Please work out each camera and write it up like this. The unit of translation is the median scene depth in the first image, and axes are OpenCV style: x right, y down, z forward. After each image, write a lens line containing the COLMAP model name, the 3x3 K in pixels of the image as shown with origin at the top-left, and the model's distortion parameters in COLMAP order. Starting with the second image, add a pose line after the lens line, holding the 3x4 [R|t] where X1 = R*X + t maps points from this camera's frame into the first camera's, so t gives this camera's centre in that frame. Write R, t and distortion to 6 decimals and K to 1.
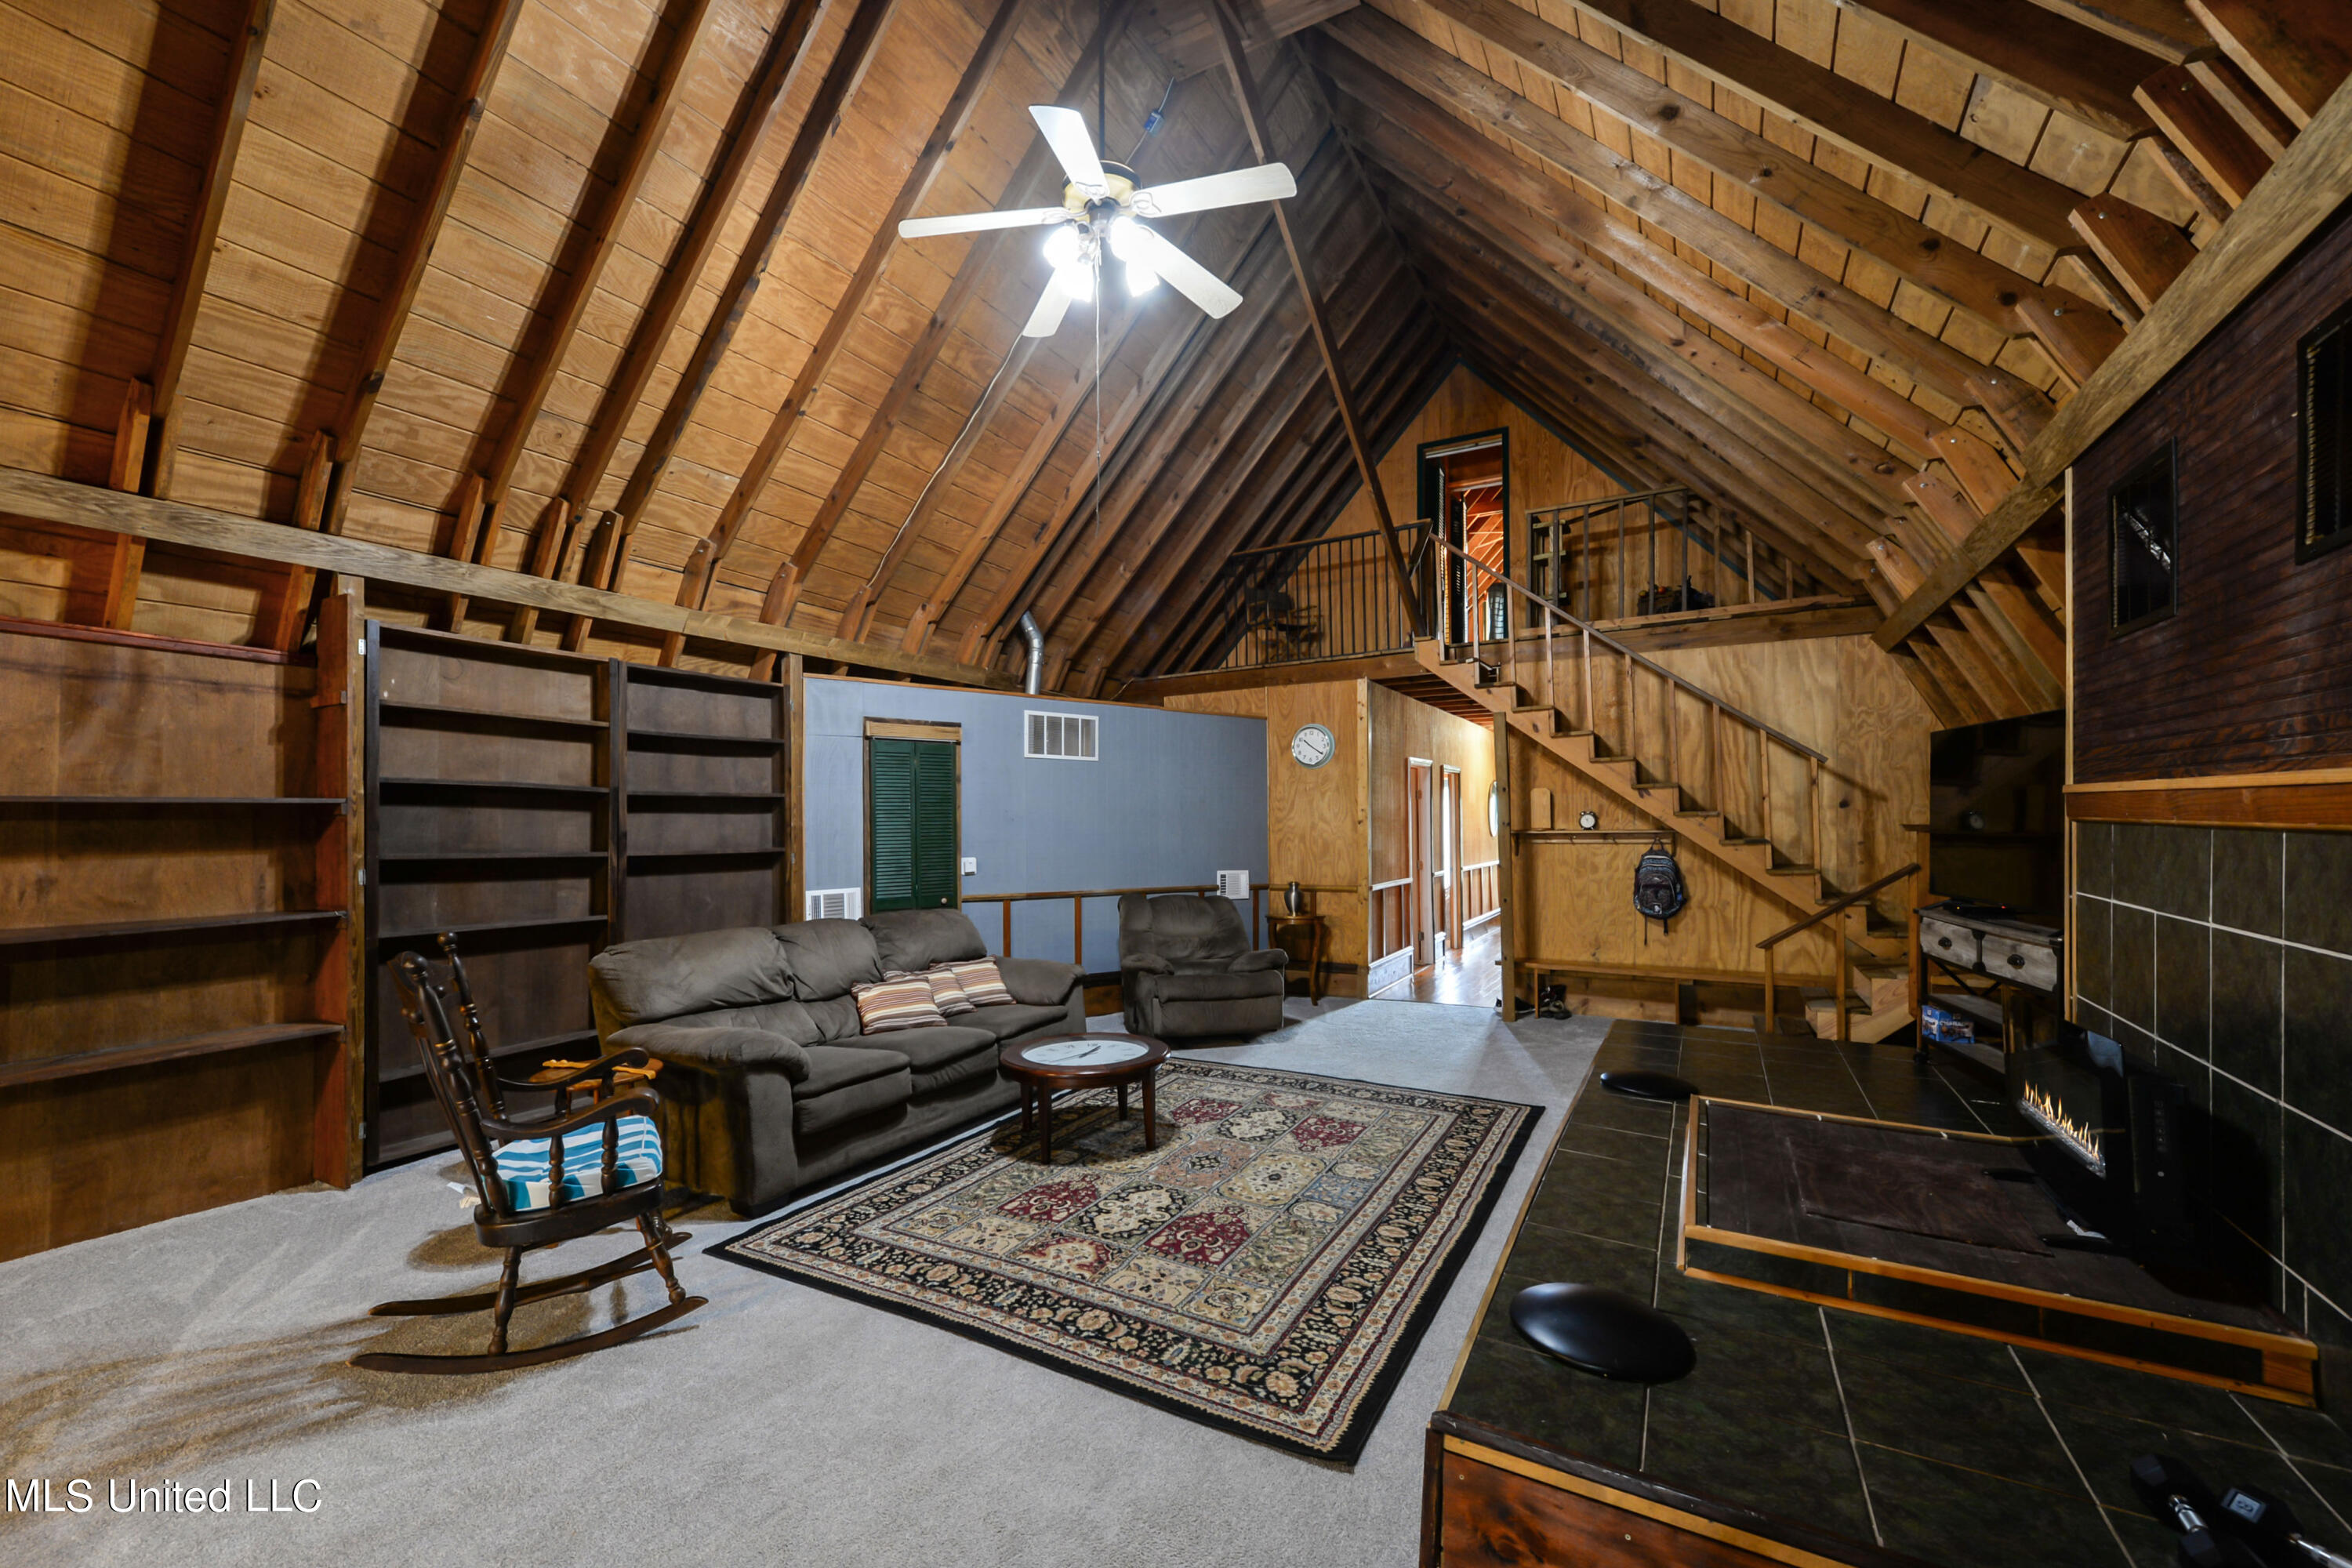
lens RADIAL K [[927.6, 0, 1173.5], [0, 927.6, 810.7], [0, 0, 1]] dist [0.000055, -0.000003]
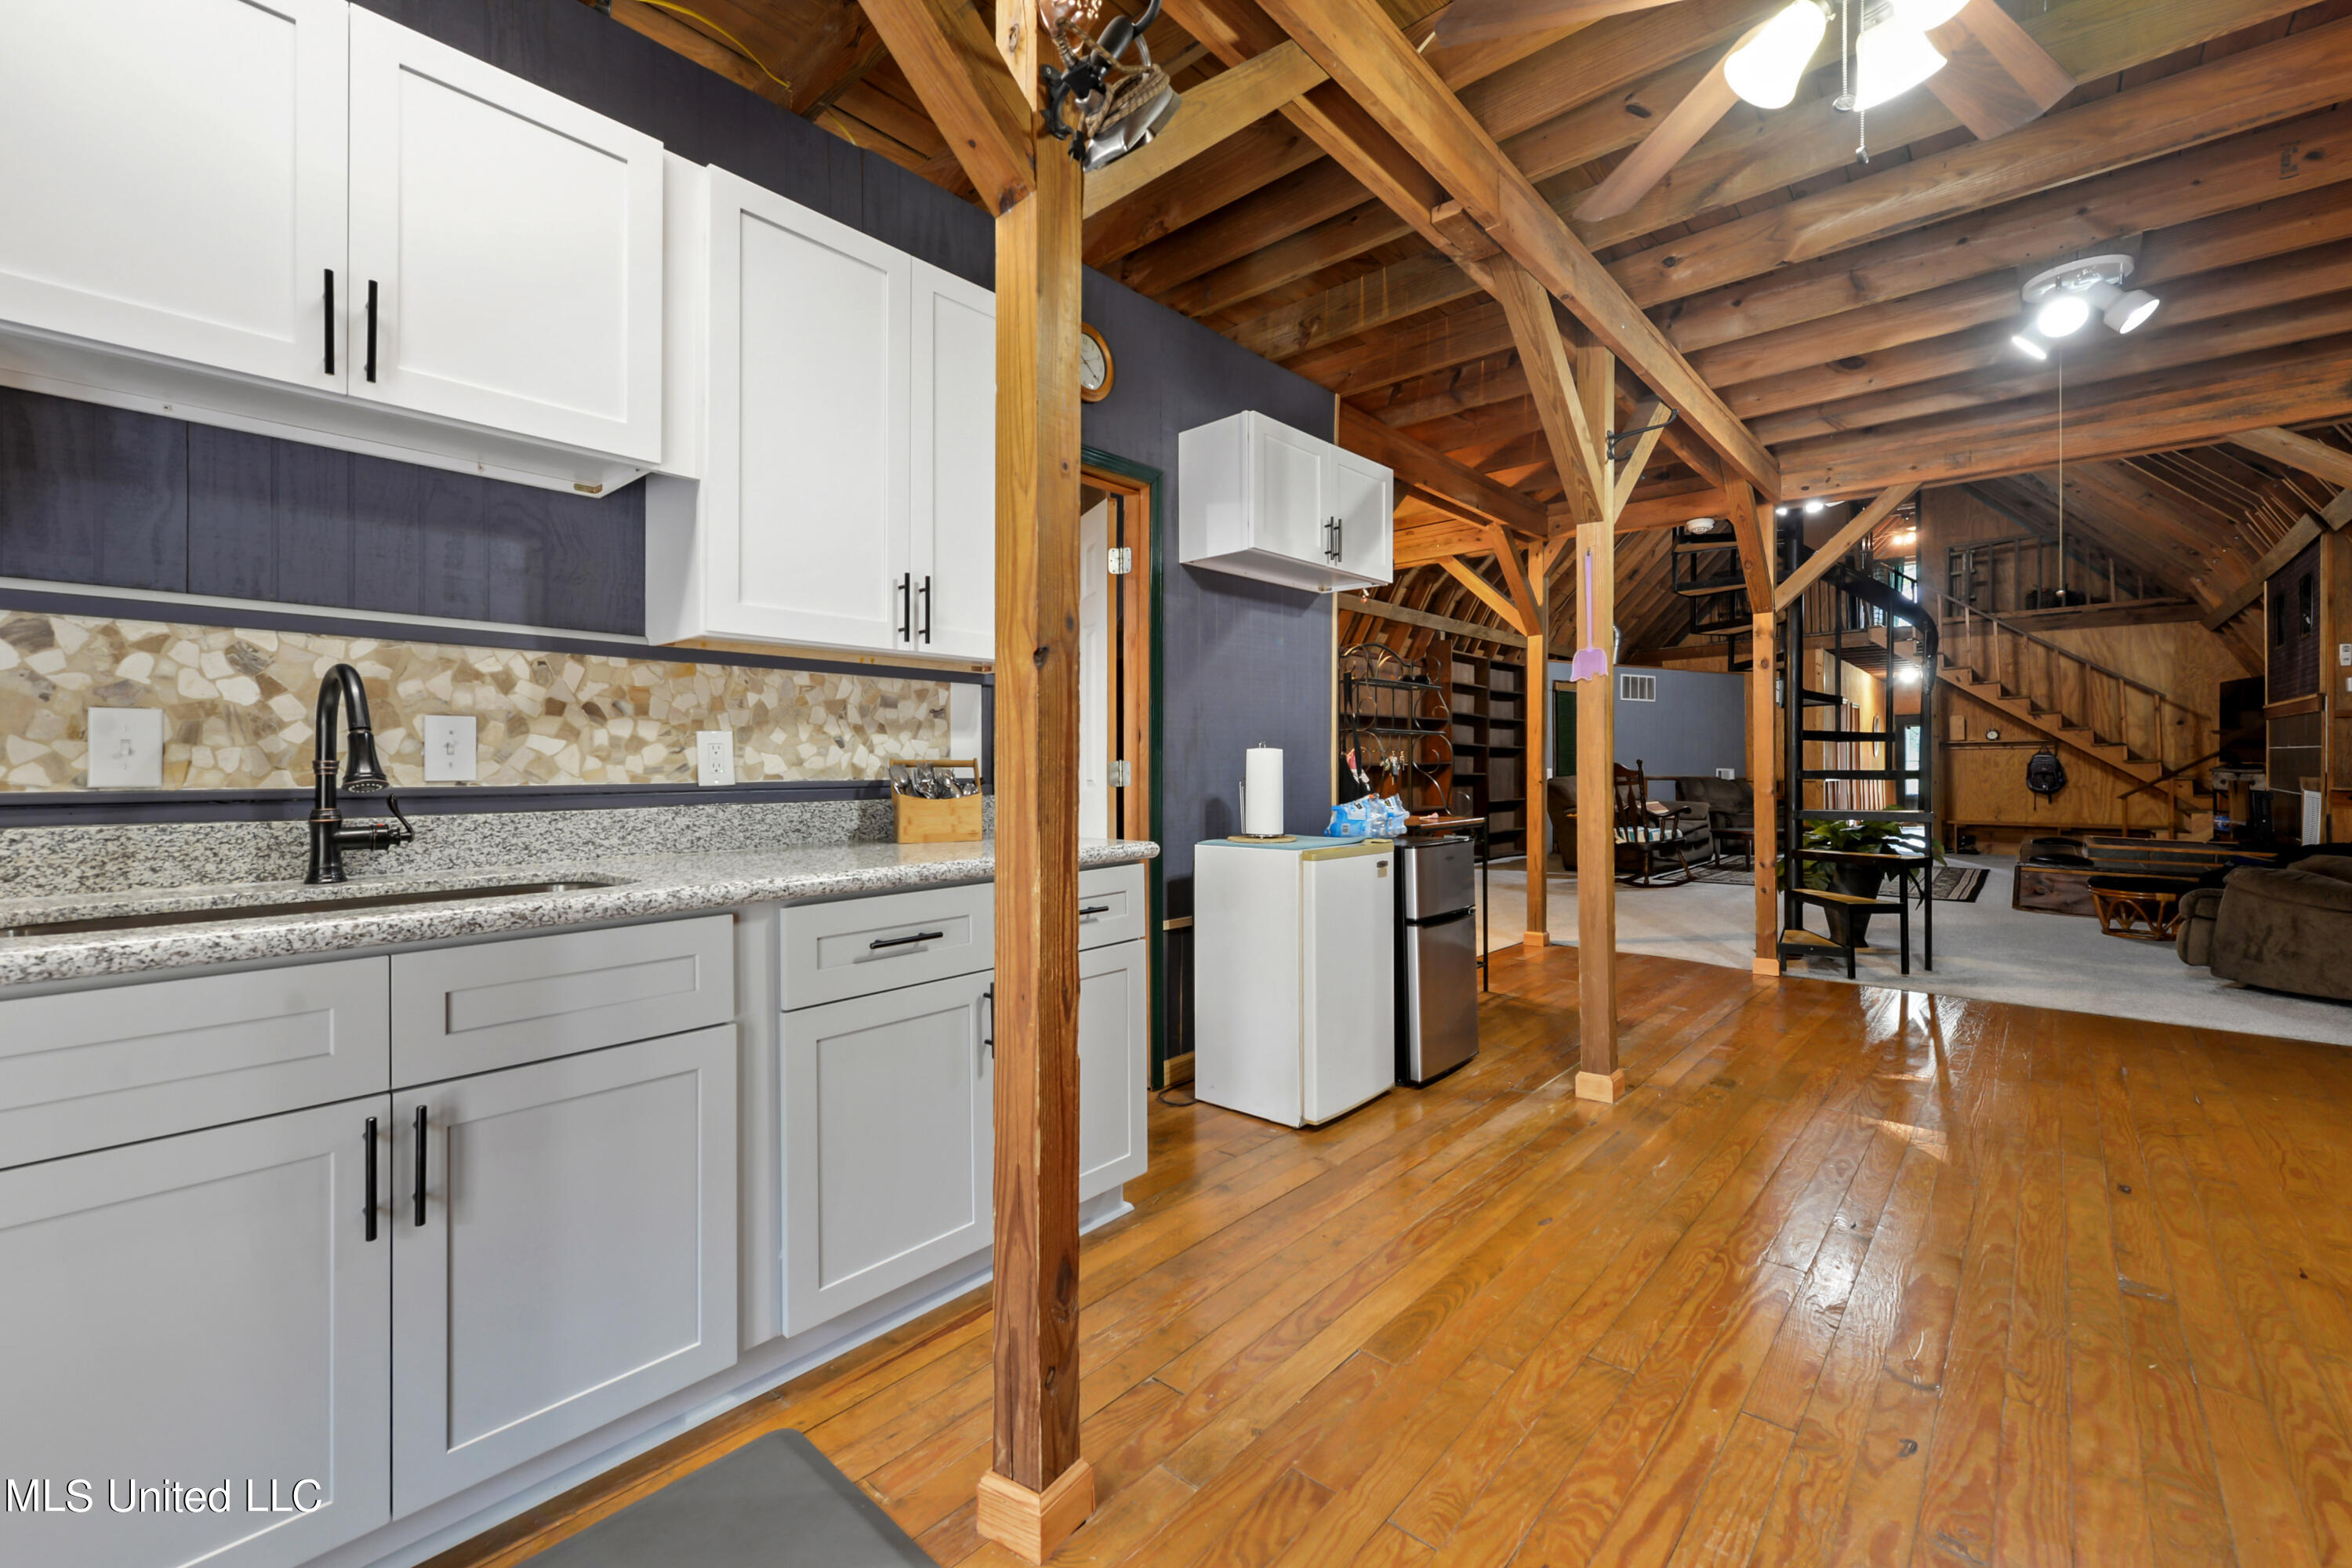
lens RADIAL K [[959.0, 0, 1139.4], [0, 959.0, 755.6], [0, 0, 1]] dist [0.000584, 0.000150]
pose [[0.972290, 0.001828, -0.233770, -0.665365], [-0.001899, 0.999998, -0.000076, 0.053660], [0.233770, 0.000518, 0.972292, -1.070440]]
